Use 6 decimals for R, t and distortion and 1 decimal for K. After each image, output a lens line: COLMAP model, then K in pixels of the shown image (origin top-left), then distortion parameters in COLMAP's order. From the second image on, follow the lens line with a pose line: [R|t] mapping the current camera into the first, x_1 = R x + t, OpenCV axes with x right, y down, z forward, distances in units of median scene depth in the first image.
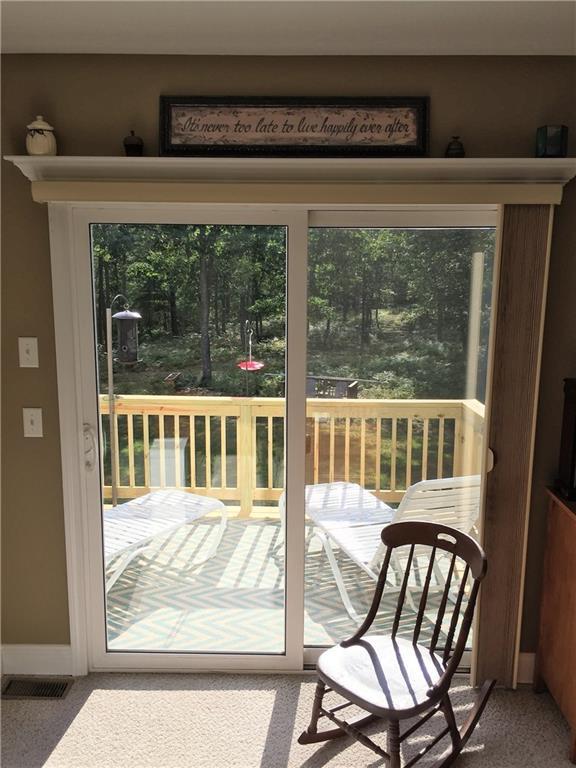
lens RADIAL K [[654.7, 0, 288.0], [0, 654.7, 384.0], [0, 0, 1]] dist [0.066187, -0.082894]
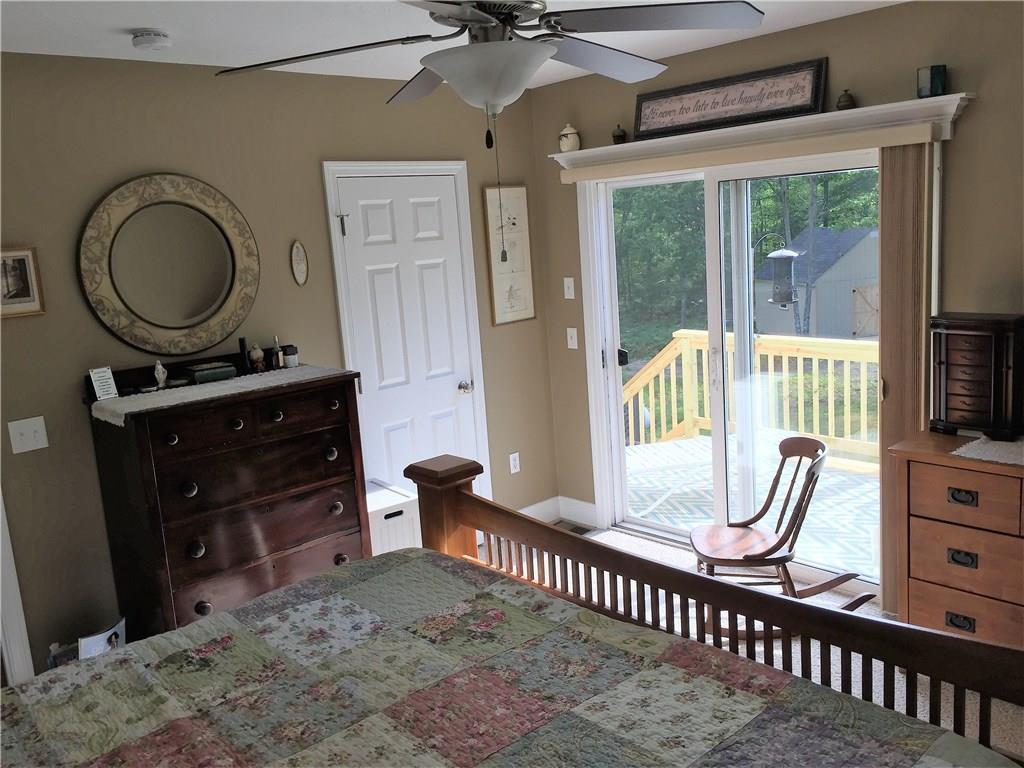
lens RADIAL K [[873.0, 0, 512.5], [0, 873.0, 370.4], [0, 0, 1]] dist [0.066187, -0.082894]
pose [[0.689800, 0.066261, -0.720962, 0.958718], [-0.042419, 0.997791, 0.051117, 0.040719], [0.722757, -0.004678, 0.691087, -0.416825]]
